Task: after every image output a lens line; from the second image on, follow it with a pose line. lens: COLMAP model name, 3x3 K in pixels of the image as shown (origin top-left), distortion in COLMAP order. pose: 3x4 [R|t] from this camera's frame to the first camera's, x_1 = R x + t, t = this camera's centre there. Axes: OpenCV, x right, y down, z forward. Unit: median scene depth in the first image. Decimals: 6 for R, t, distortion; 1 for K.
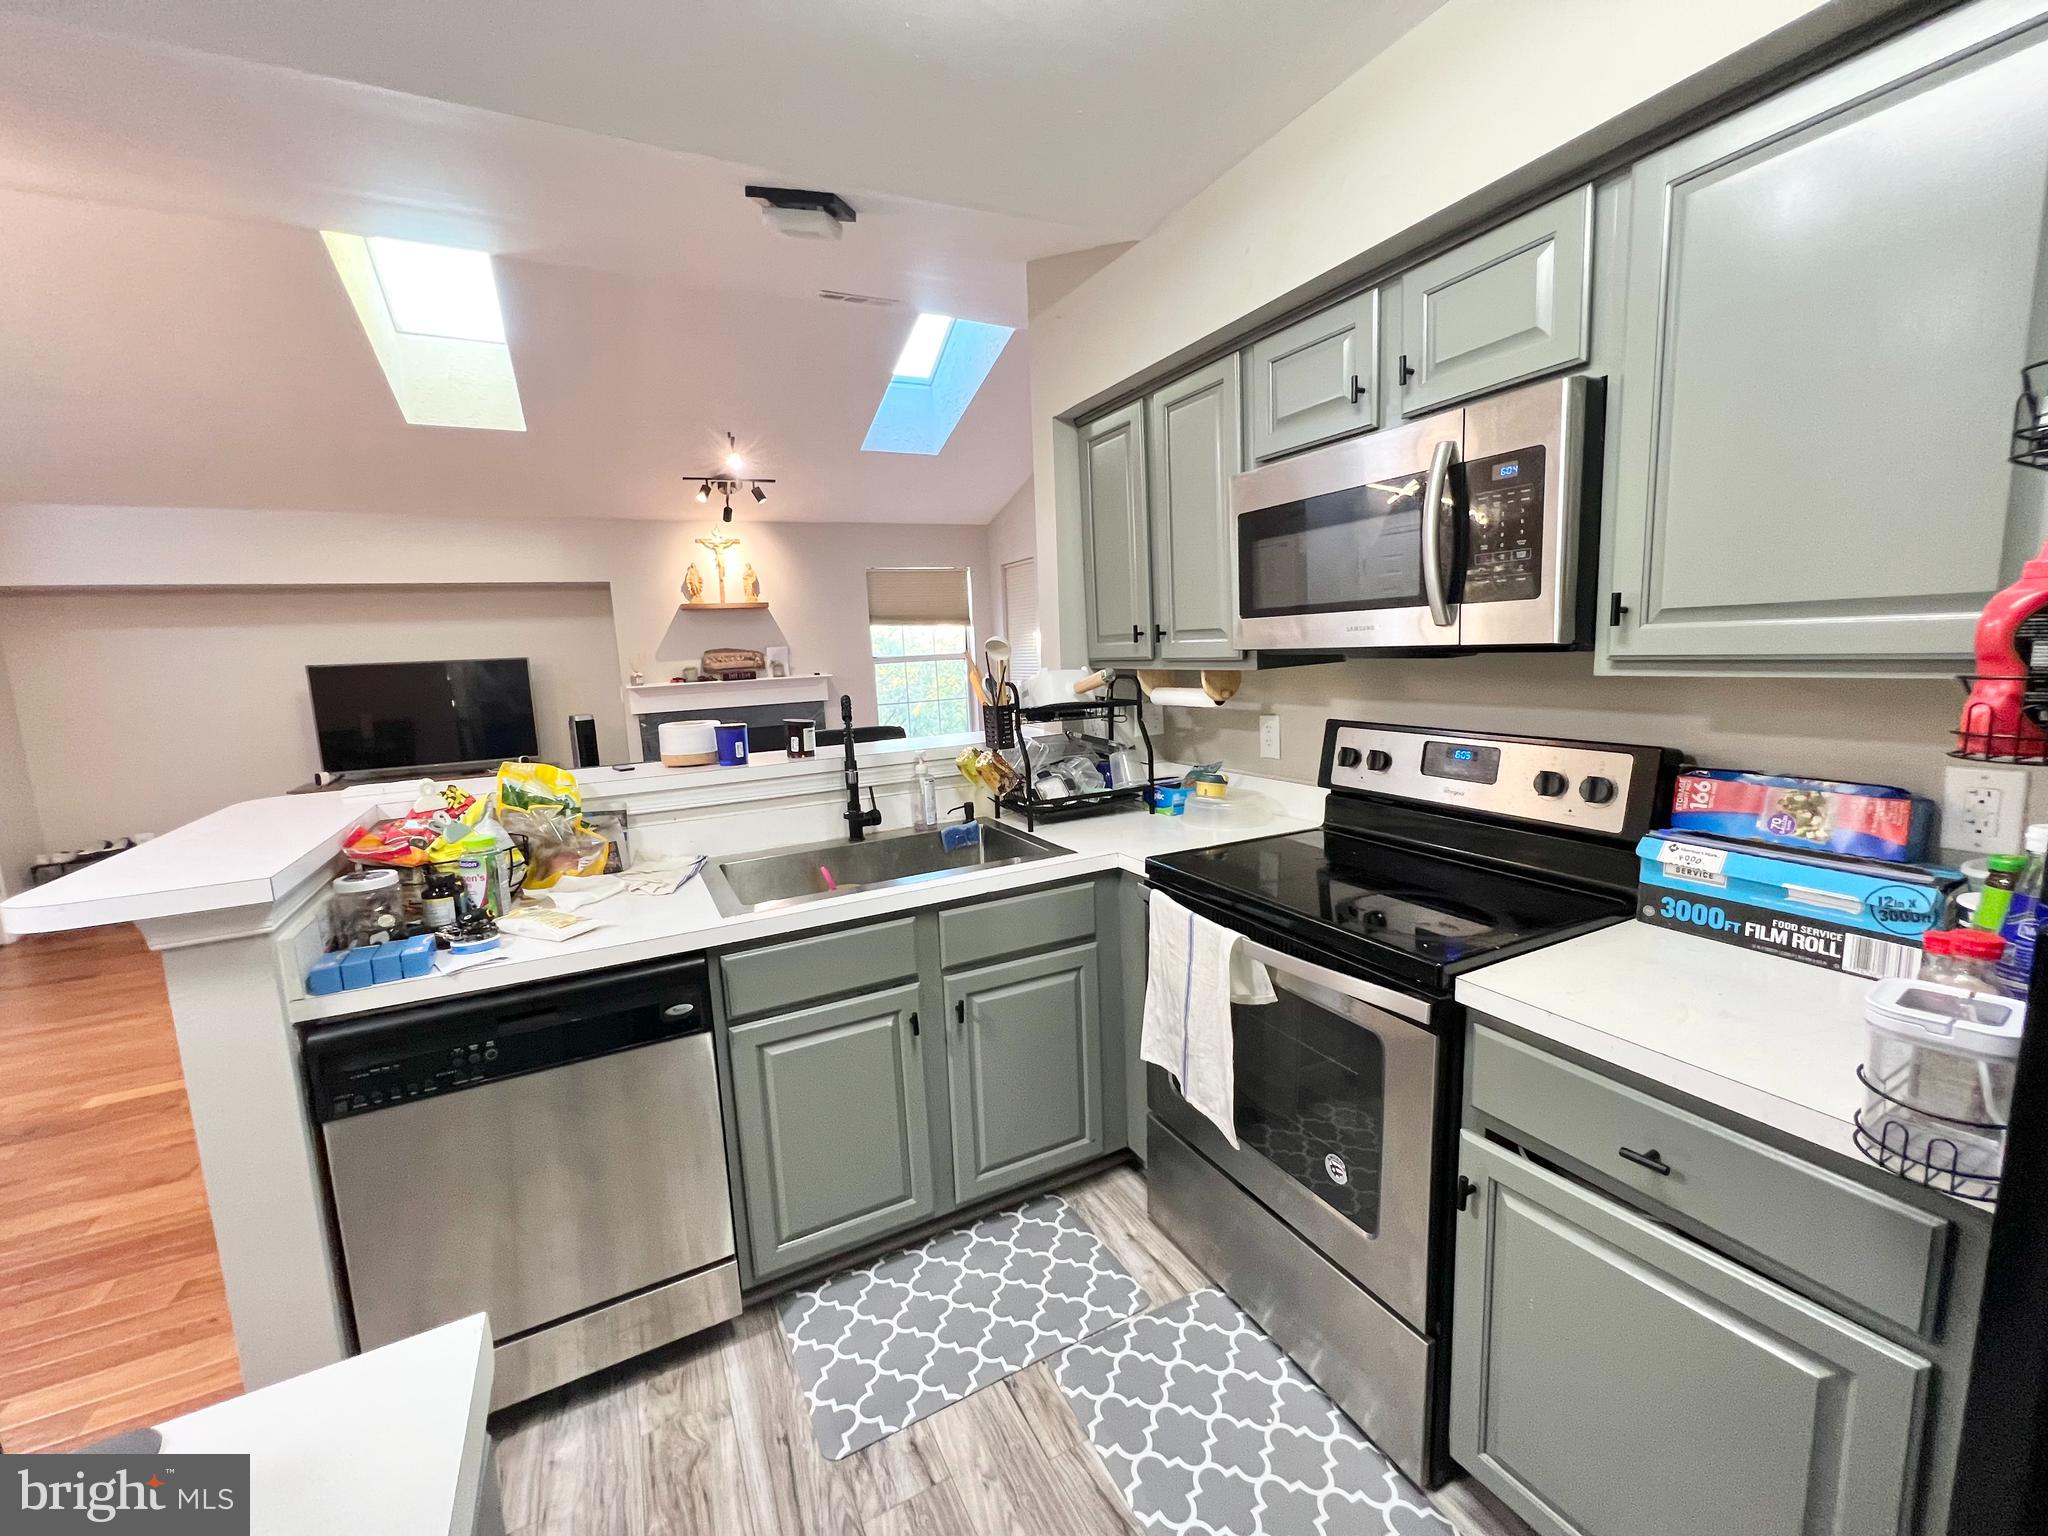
lens RADIAL K [[820.2, 0, 1023.2], [0, 820.2, 766.1], [0, 0, 1]] dist [-0.004044, 0.001340]
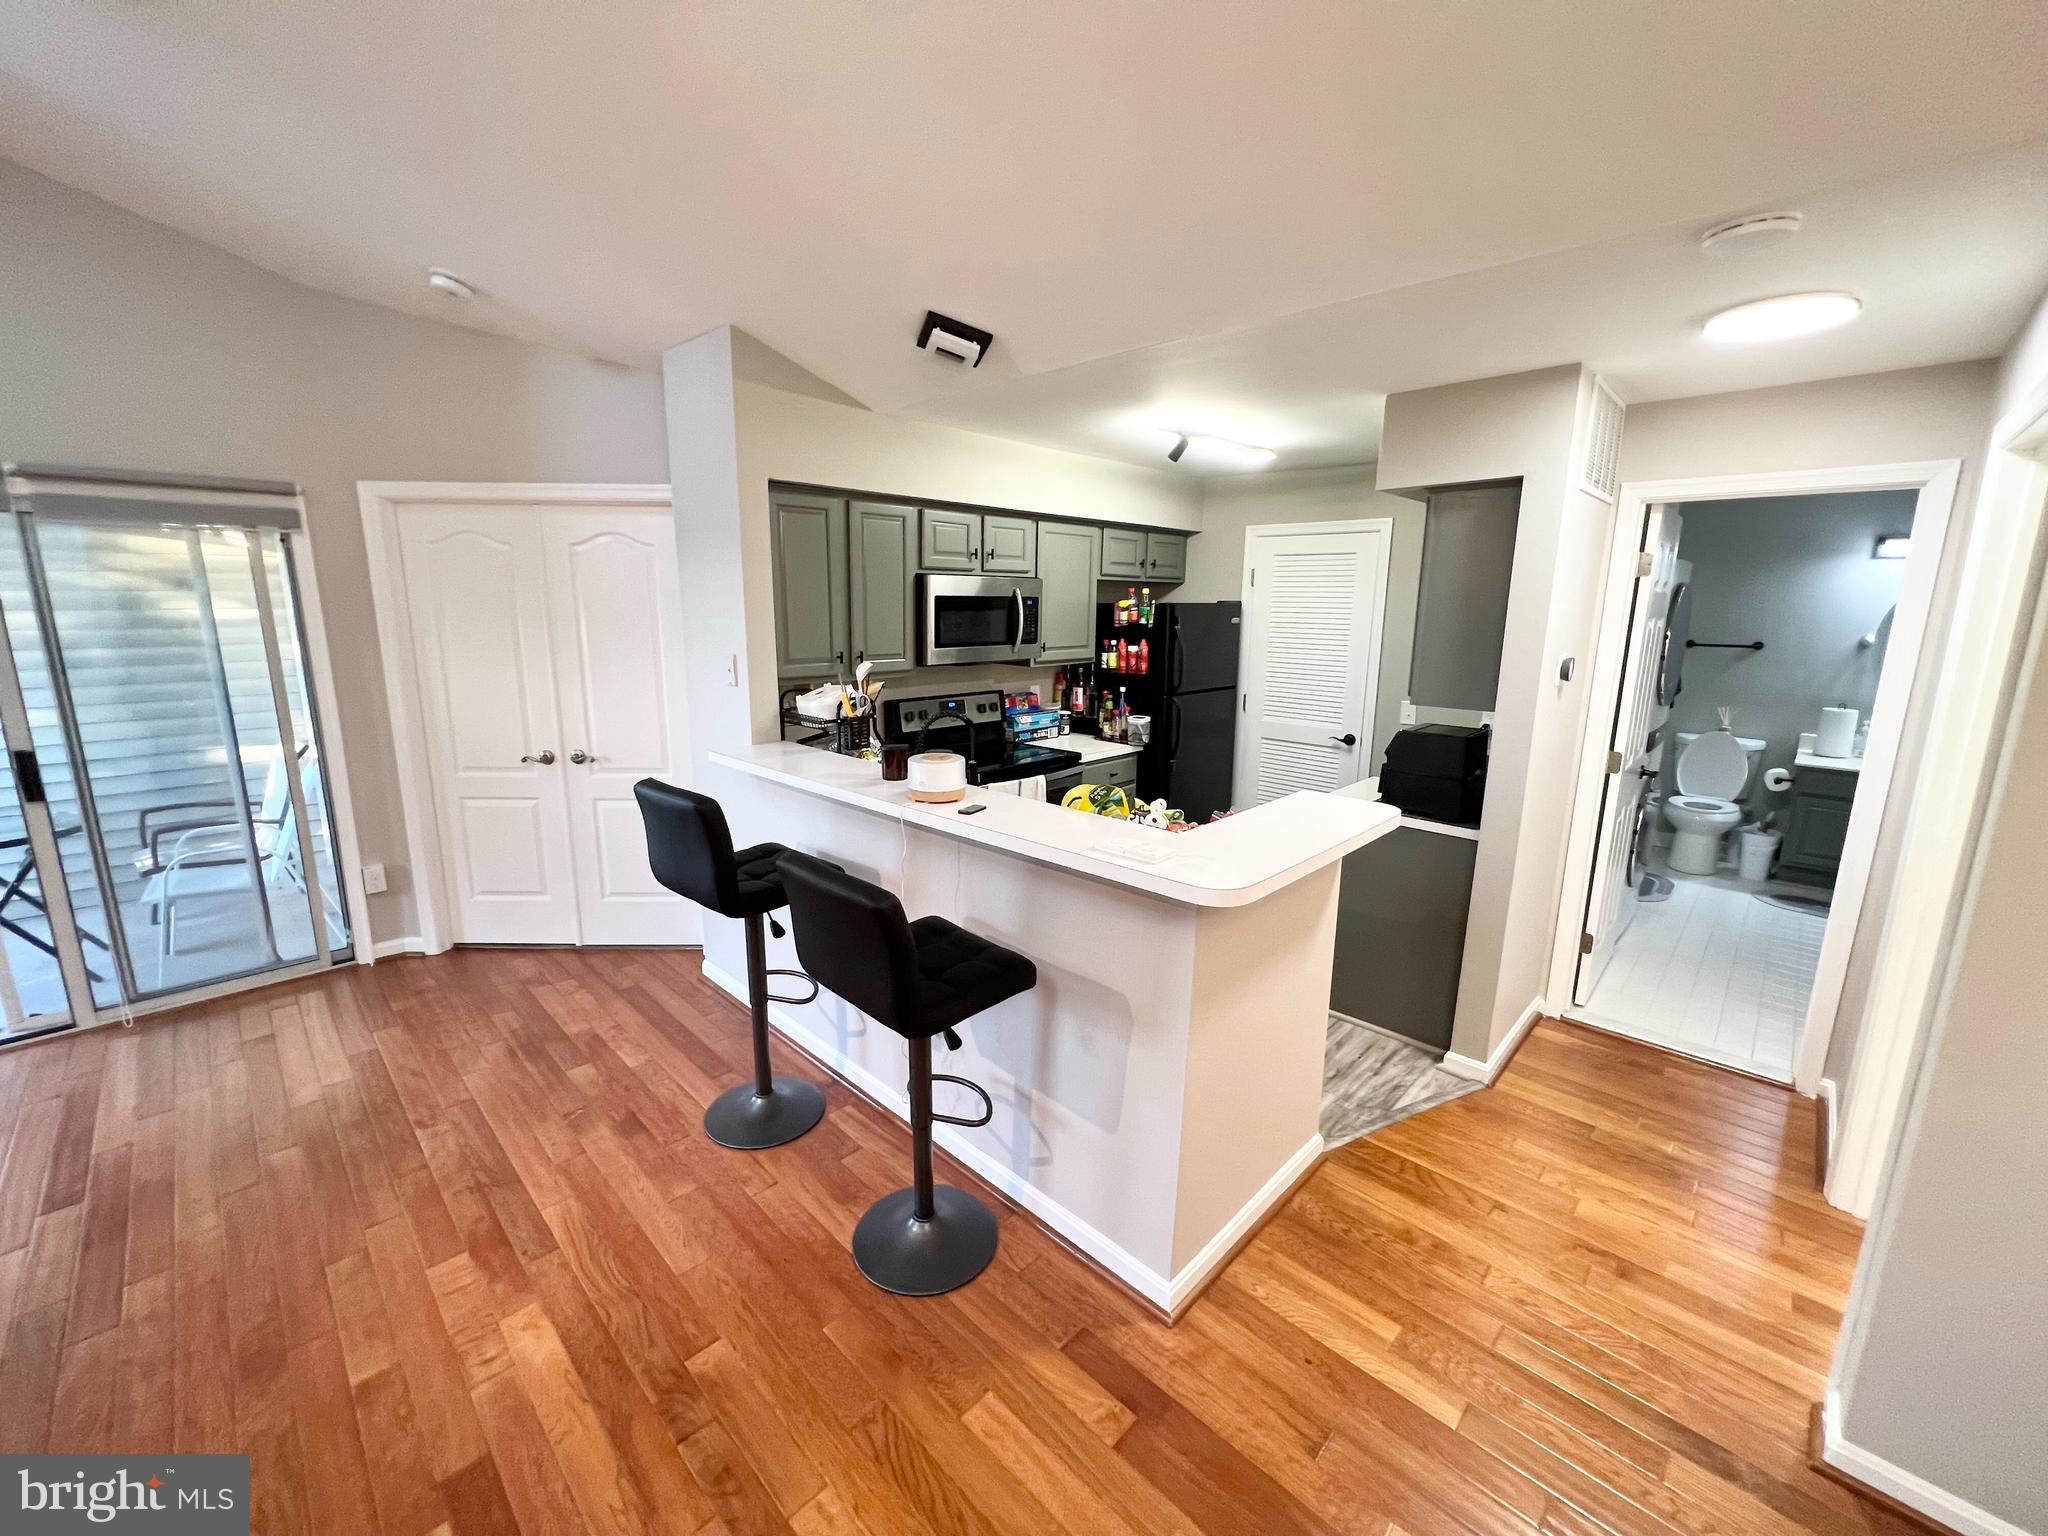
lens RADIAL K [[820.2, 0, 1019.4], [0, 820.2, 761.6], [0, 0, 1]] dist [-0.004044, 0.001340]
pose [[-0.326767, -0.148458, 0.933372, -0.524785], [0.139653, 0.969160, 0.203042, -0.091269], [-0.934730, 0.196696, -0.295957, 0.458145]]
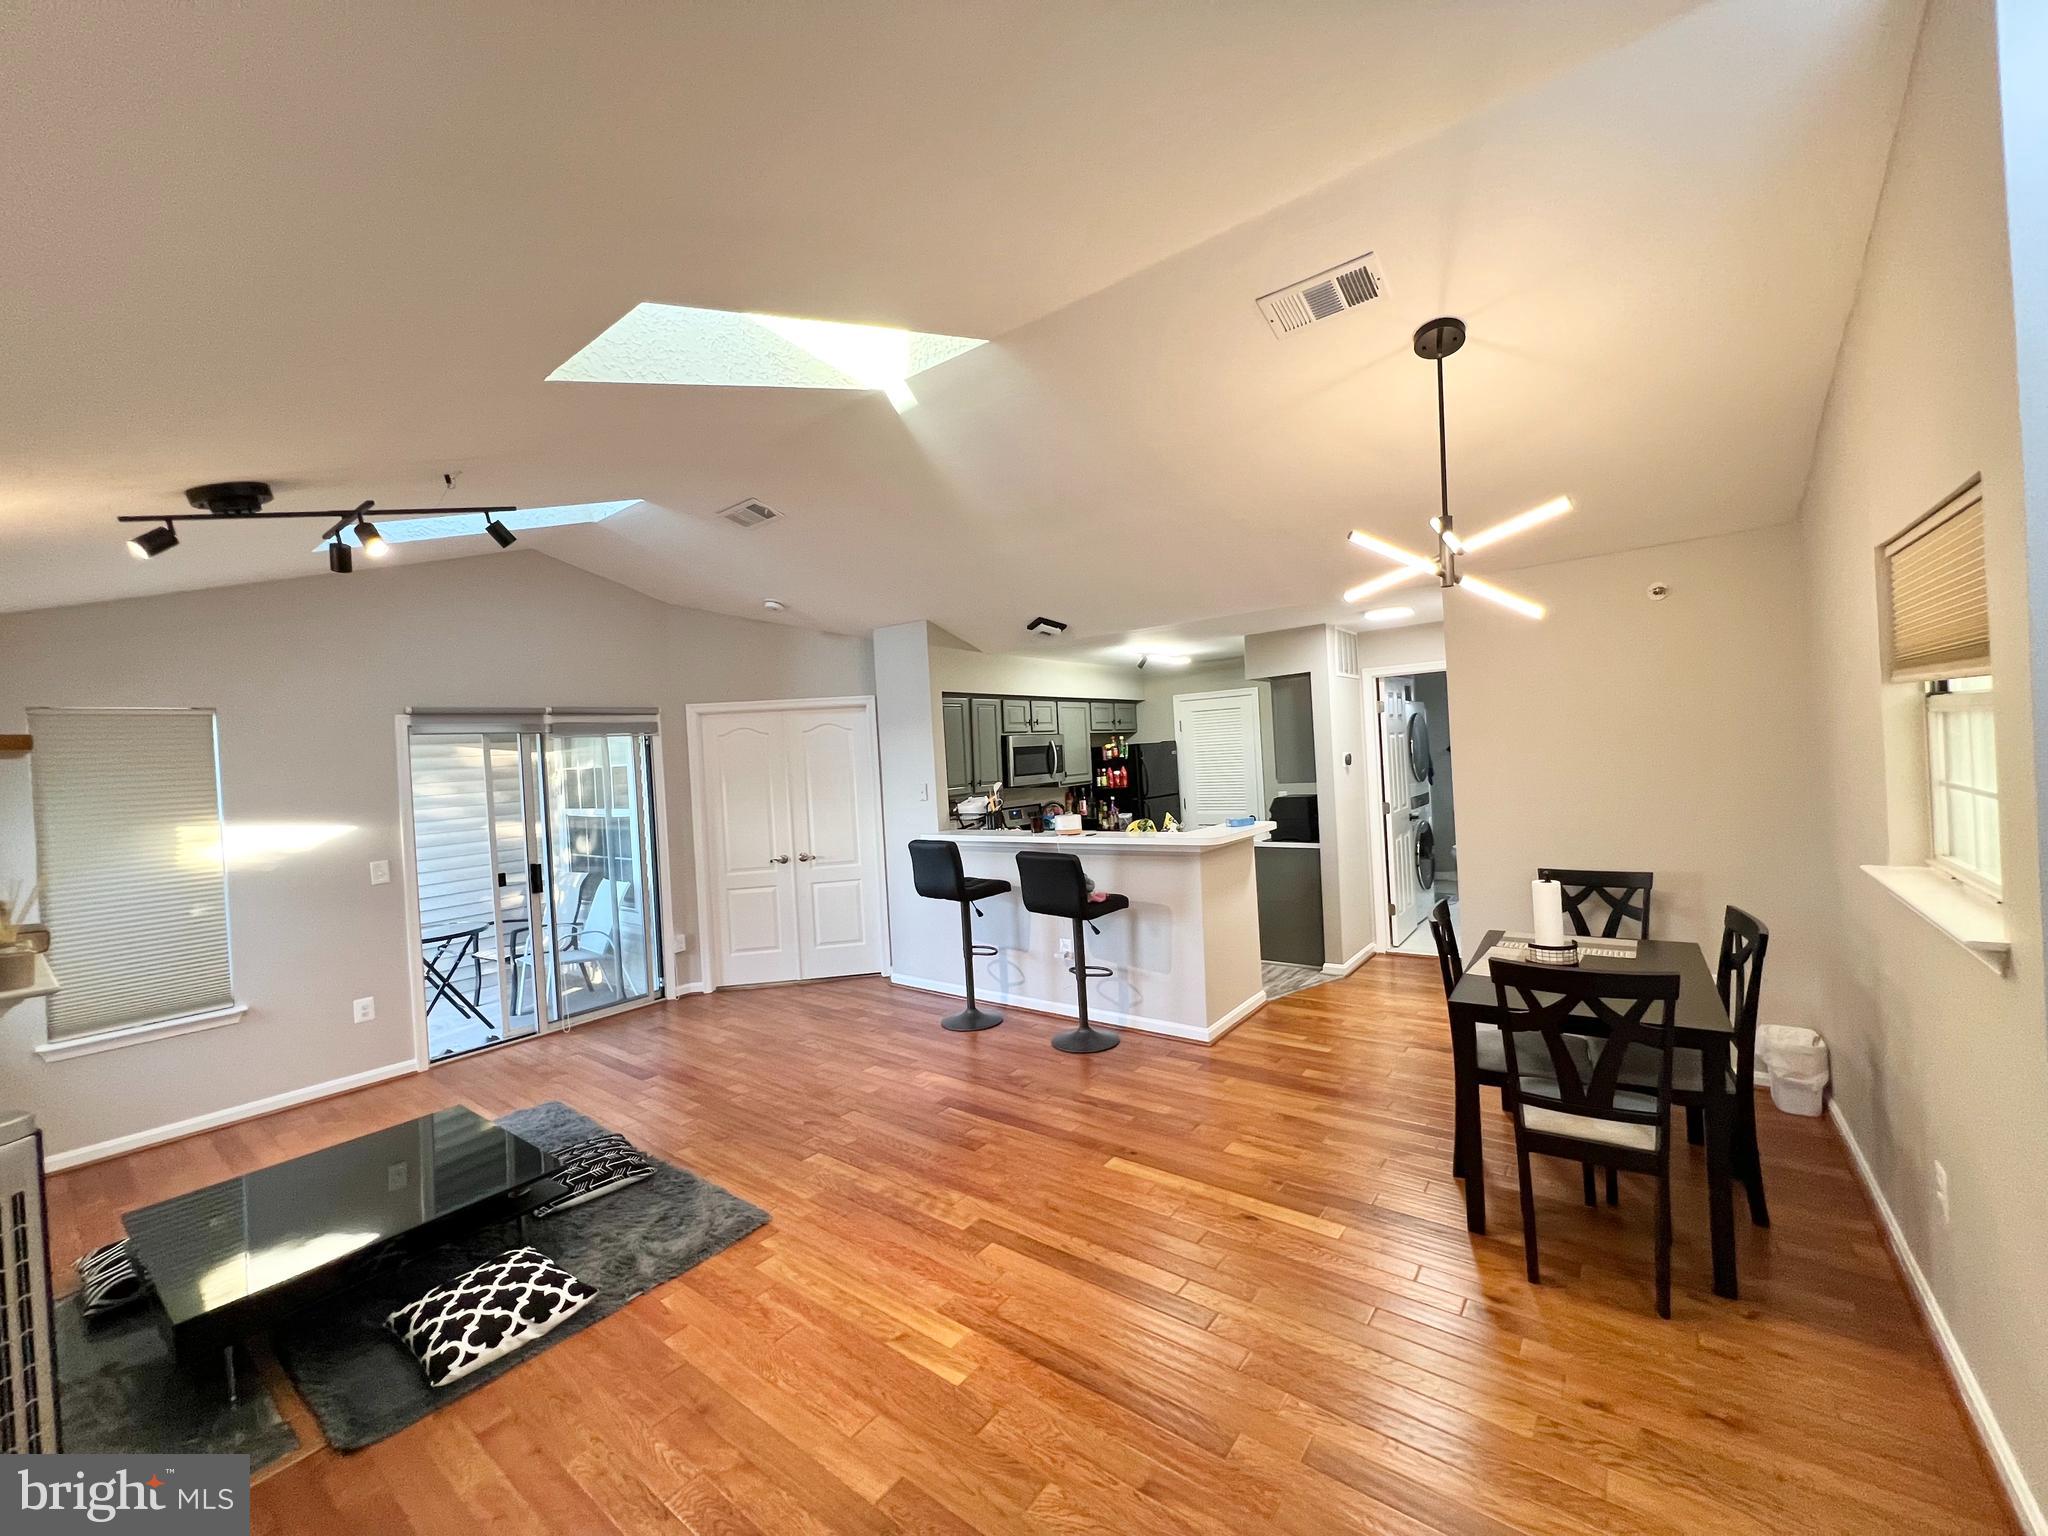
lens RADIAL K [[820.2, 0, 1020.6], [0, 820.2, 762.4], [0, 0, 1]] dist [-0.004044, 0.001340]
pose [[-0.430160, 0.058502, 0.900855, -0.879045], [0.204558, 0.978259, 0.034148, -0.110588], [-0.879272, 0.198966, -0.432774, 0.766339]]
